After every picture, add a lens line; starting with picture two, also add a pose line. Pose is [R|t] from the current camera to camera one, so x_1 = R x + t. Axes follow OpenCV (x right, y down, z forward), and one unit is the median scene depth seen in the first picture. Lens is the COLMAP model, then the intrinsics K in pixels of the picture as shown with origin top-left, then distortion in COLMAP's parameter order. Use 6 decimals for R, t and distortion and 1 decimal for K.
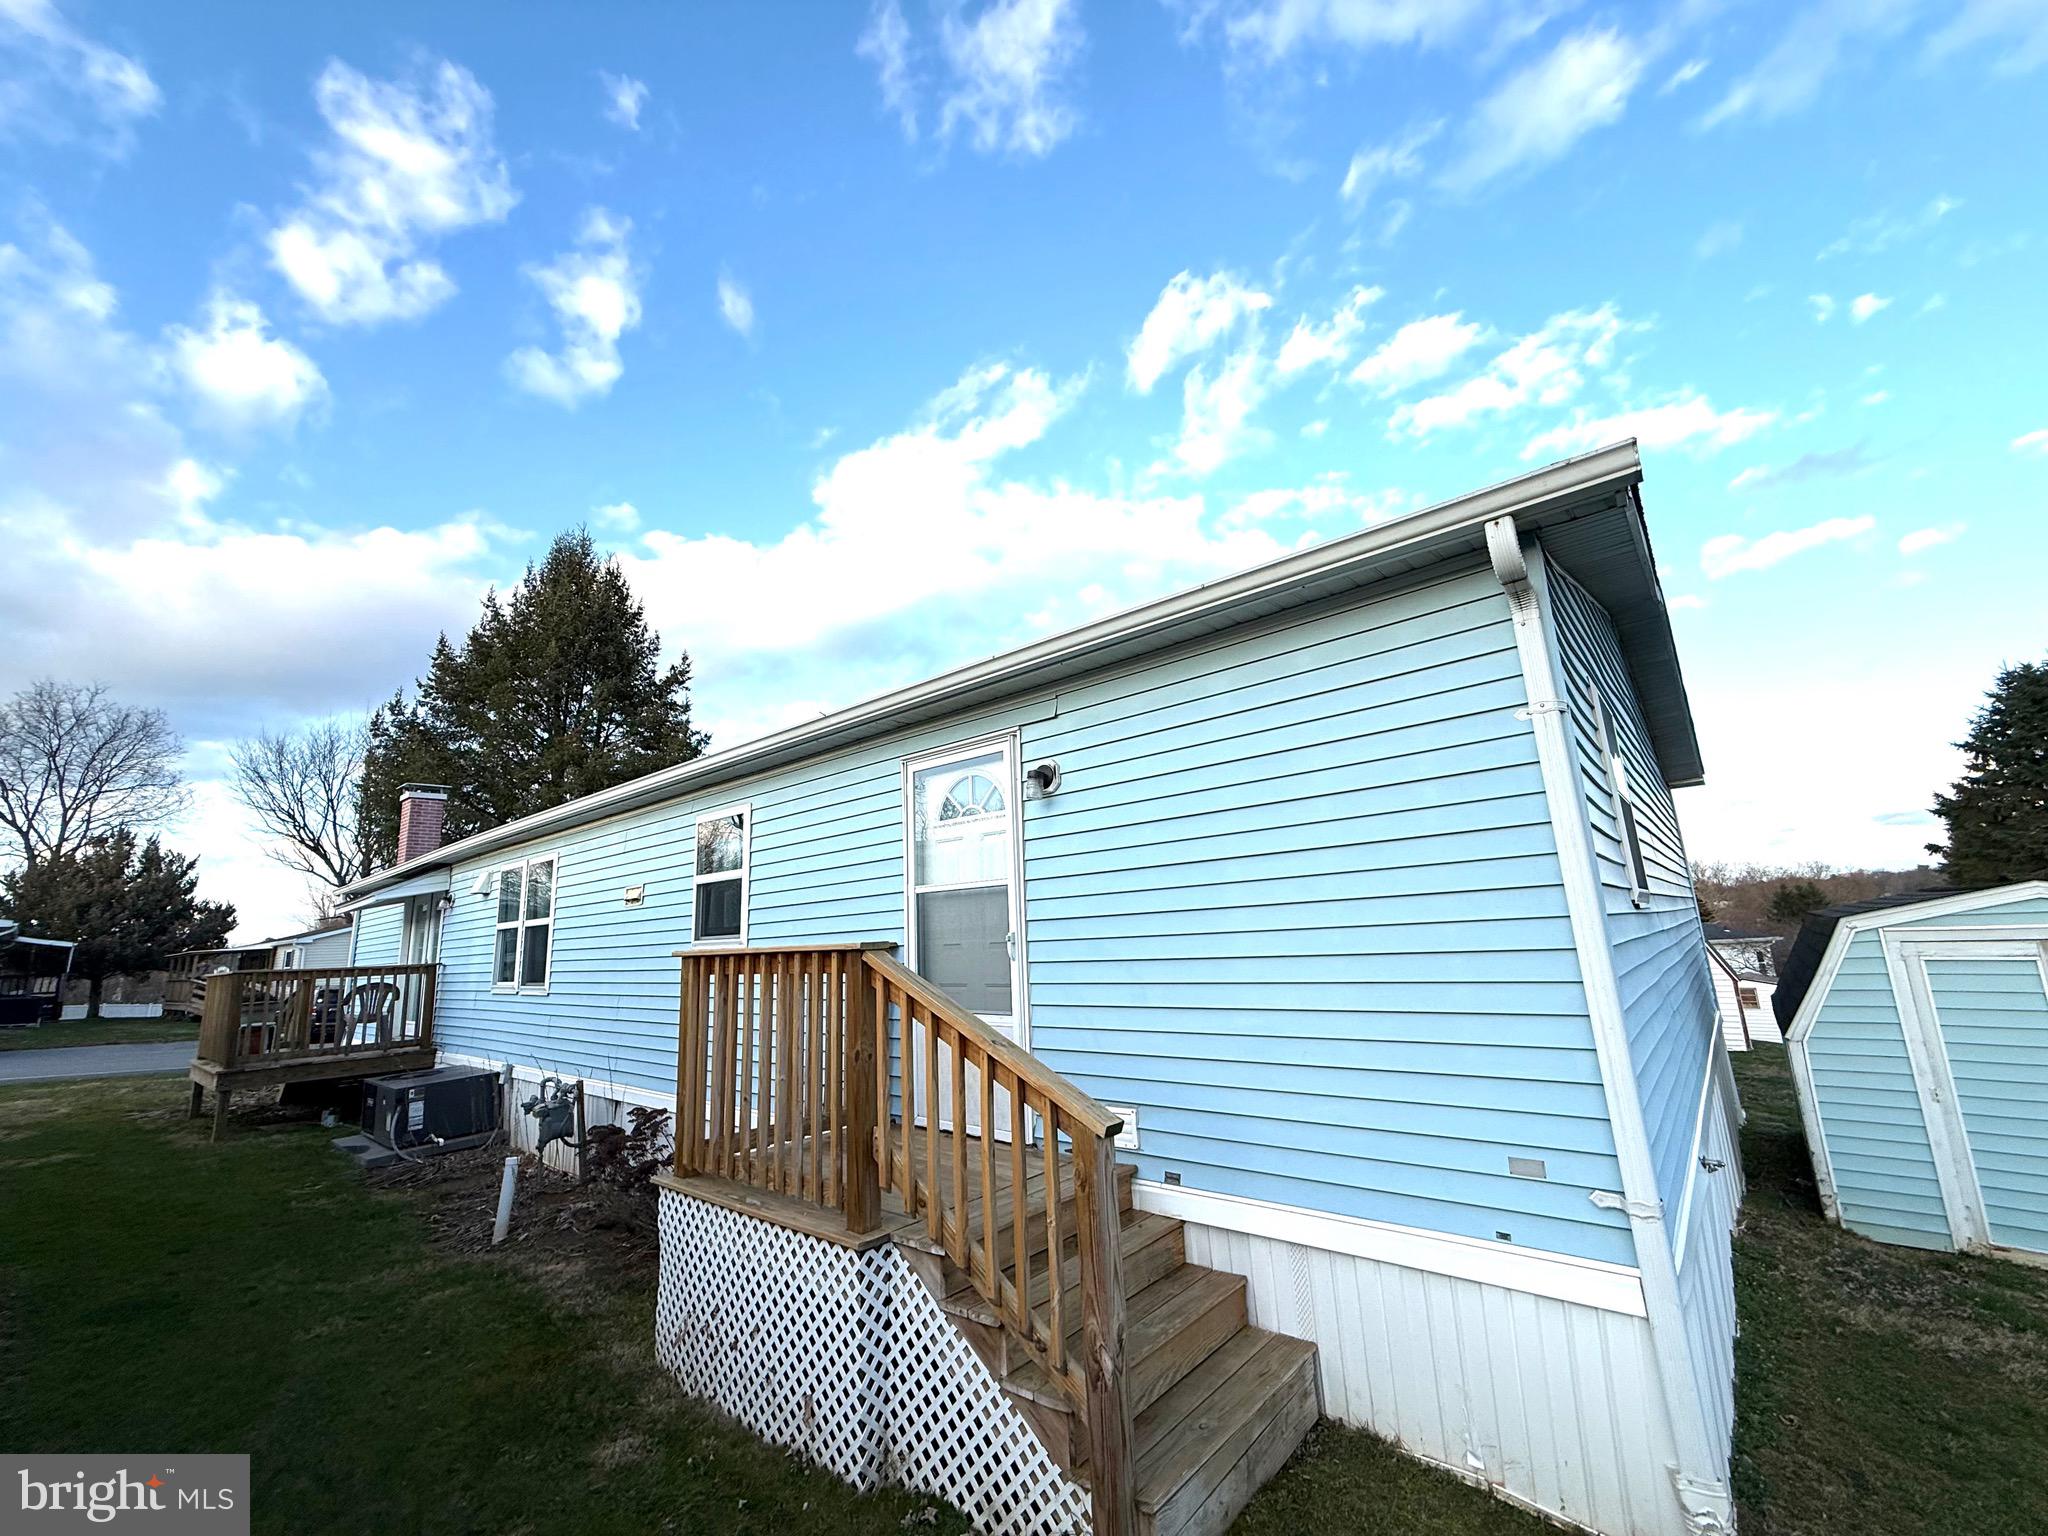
lens RADIAL K [[821.9, 0, 1024.0], [0, 821.9, 768.0], [0, 0, 1]] dist [0.011258, 0.000016]
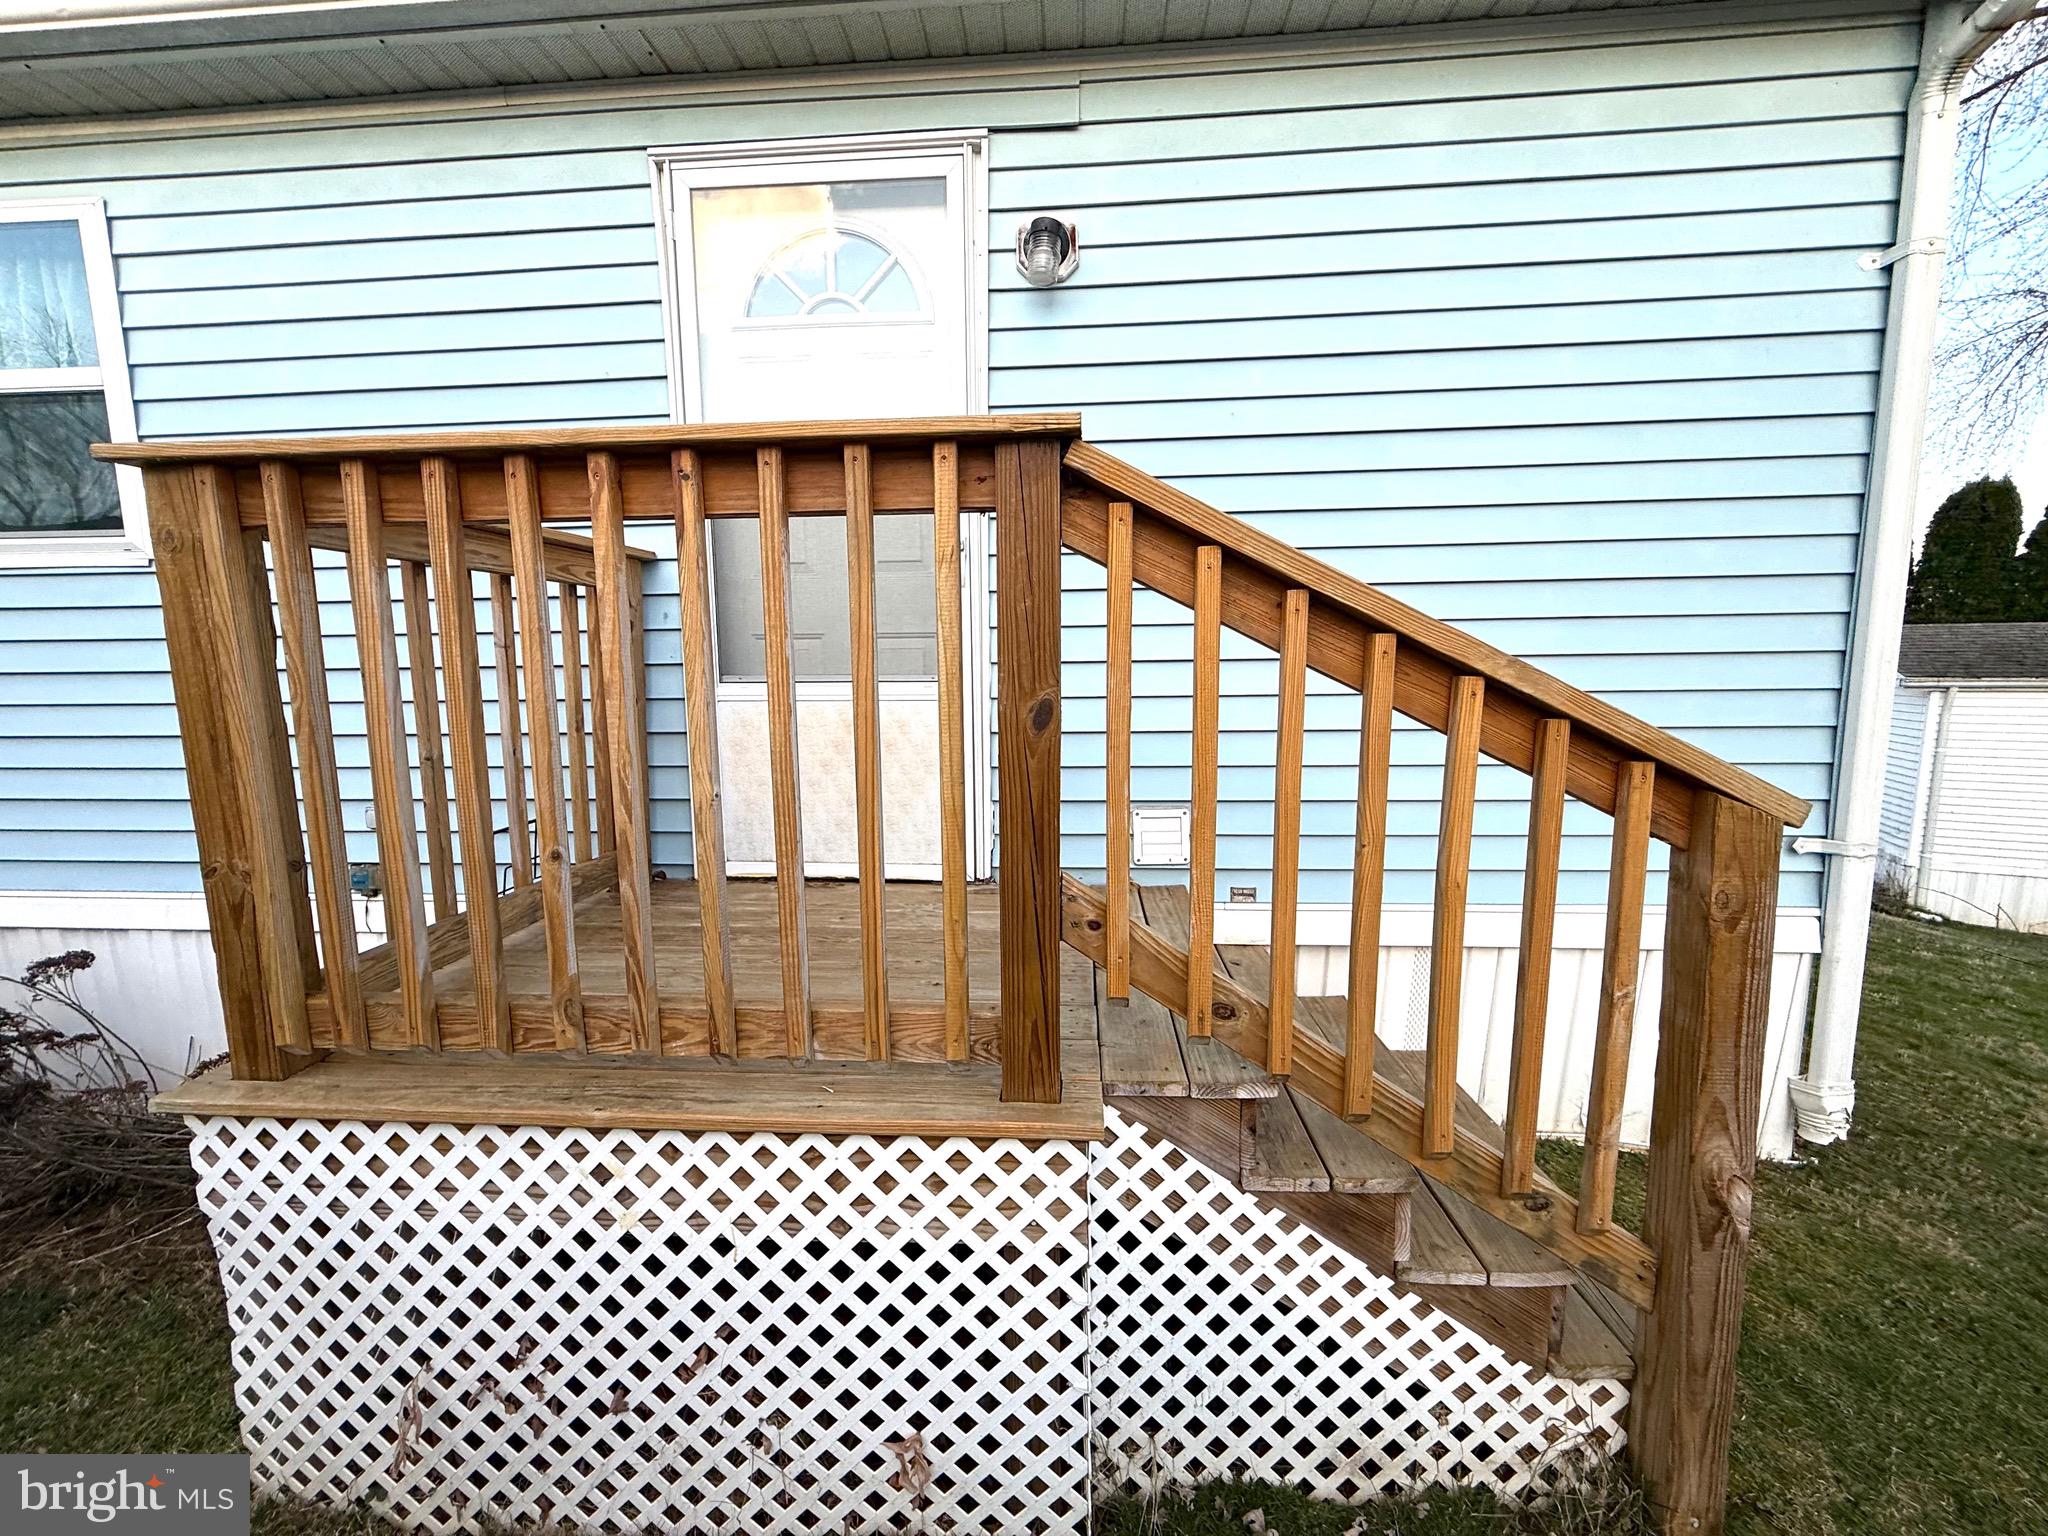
lens RADIAL K [[813.7, 0, 1024.0], [0, 813.7, 768.0], [0, 0, 1]] dist [0.000078, 0.000087]
pose [[0.799223, -0.041952, 0.599568, -0.446256], [-0.145631, 0.954318, 0.260900, 0.279596], [-0.583124, -0.295833, 0.756604, 0.716014]]
